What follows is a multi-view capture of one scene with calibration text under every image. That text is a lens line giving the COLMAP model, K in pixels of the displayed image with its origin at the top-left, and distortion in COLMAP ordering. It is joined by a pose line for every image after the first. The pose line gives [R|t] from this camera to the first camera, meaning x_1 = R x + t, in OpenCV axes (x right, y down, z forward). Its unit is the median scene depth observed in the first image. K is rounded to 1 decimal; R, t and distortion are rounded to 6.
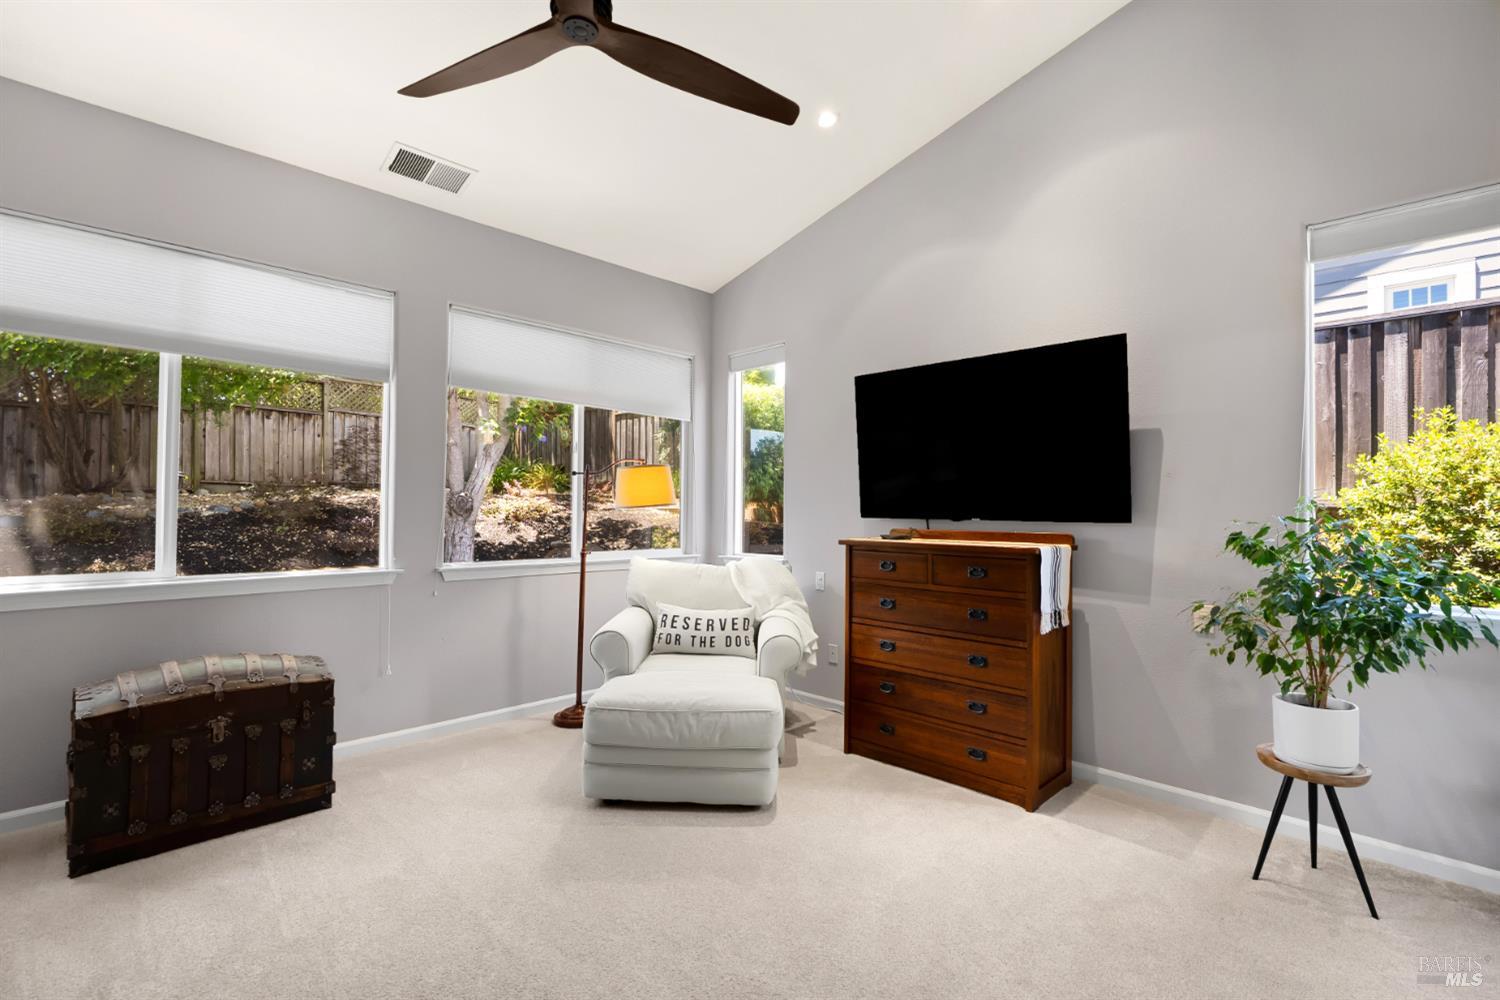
lens RADIAL K [[671.1, 0, 751.7], [0, 671.1, 504.6], [0, 0, 1]] dist [-0.007018, 0.004429]
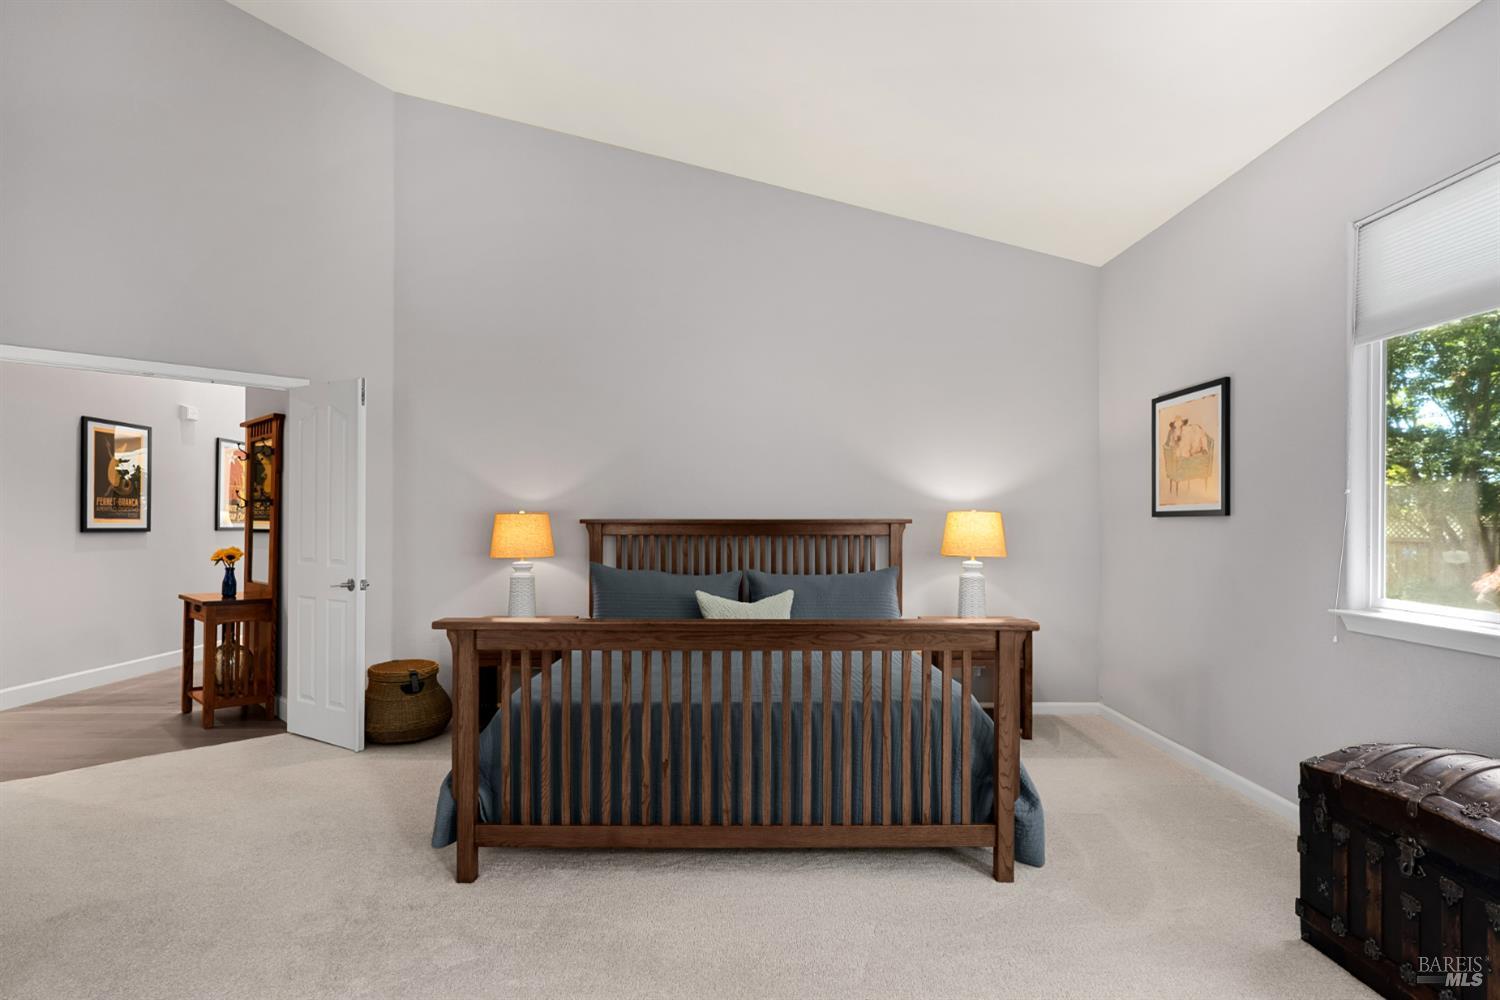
lens RADIAL K [[780.9, 0, 752.0], [0, 780.9, 515.9], [0, 0, 1]] dist [-0.015290, 0.013661]
pose [[-0.704562, -0.016093, -0.709460, 0.216396], [-0.001941, 0.999783, -0.020751, 0.009810], [0.709640, -0.013244, -0.704440, 1.021486]]
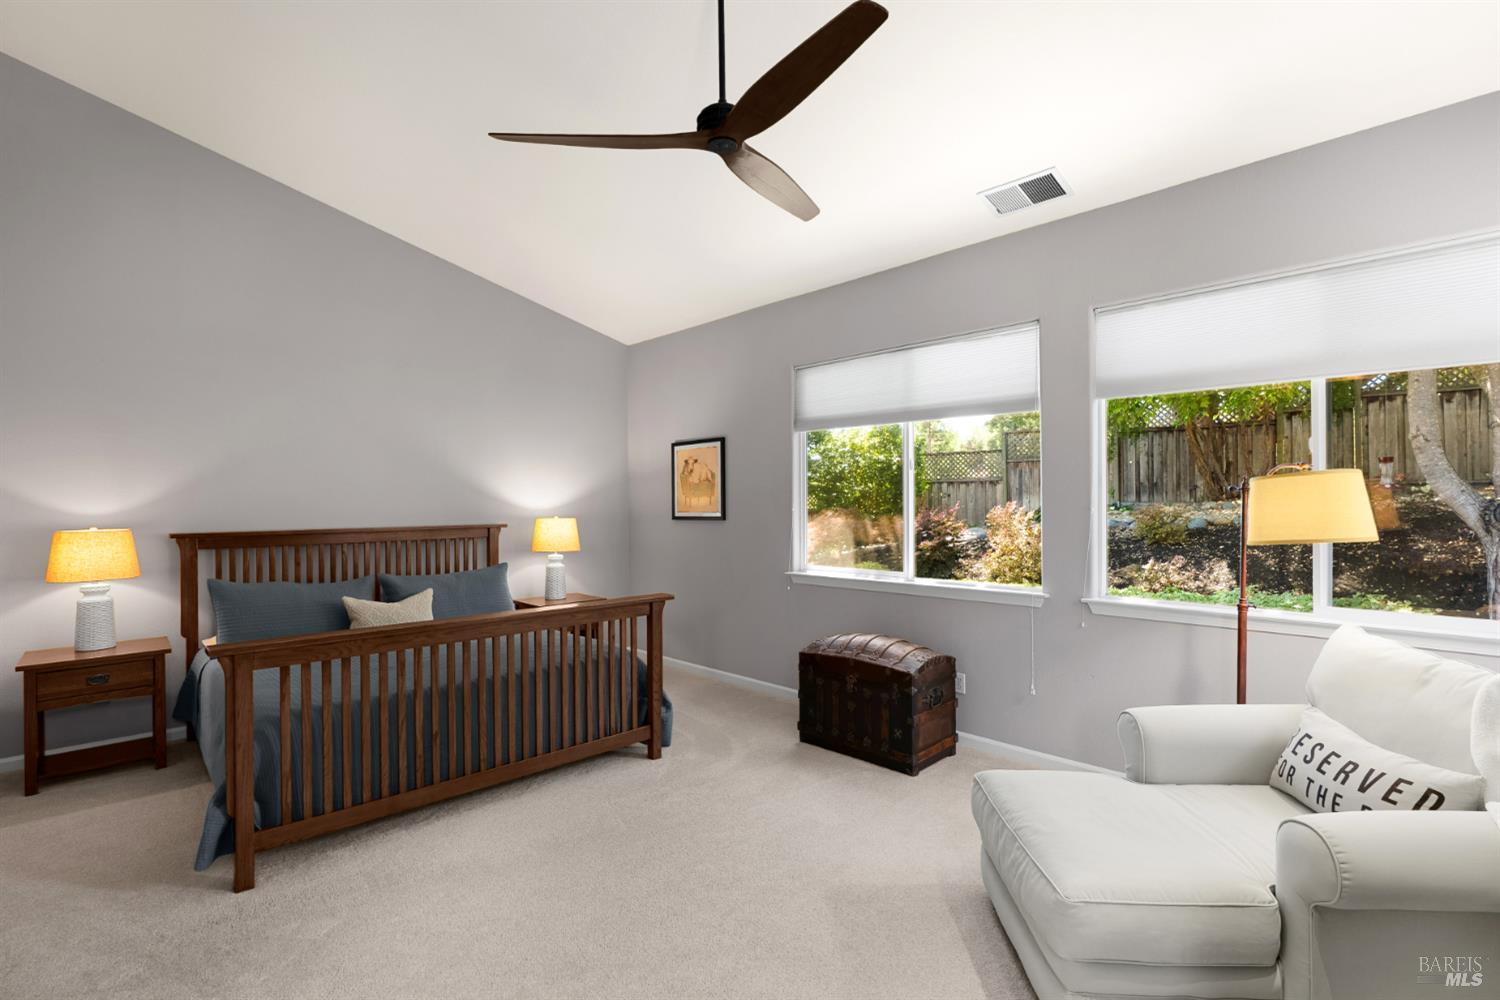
lens RADIAL K [[684.6, 0, 749.8], [0, 684.6, 506.2], [0, 0, 1]] dist [0.000514, 0.000185]
pose [[-0.028761, -0.008306, -0.999552, 0.680842], [0.018399, 0.999792, -0.008837, -0.044073], [0.999417, -0.018645, -0.028602, 0.777178]]
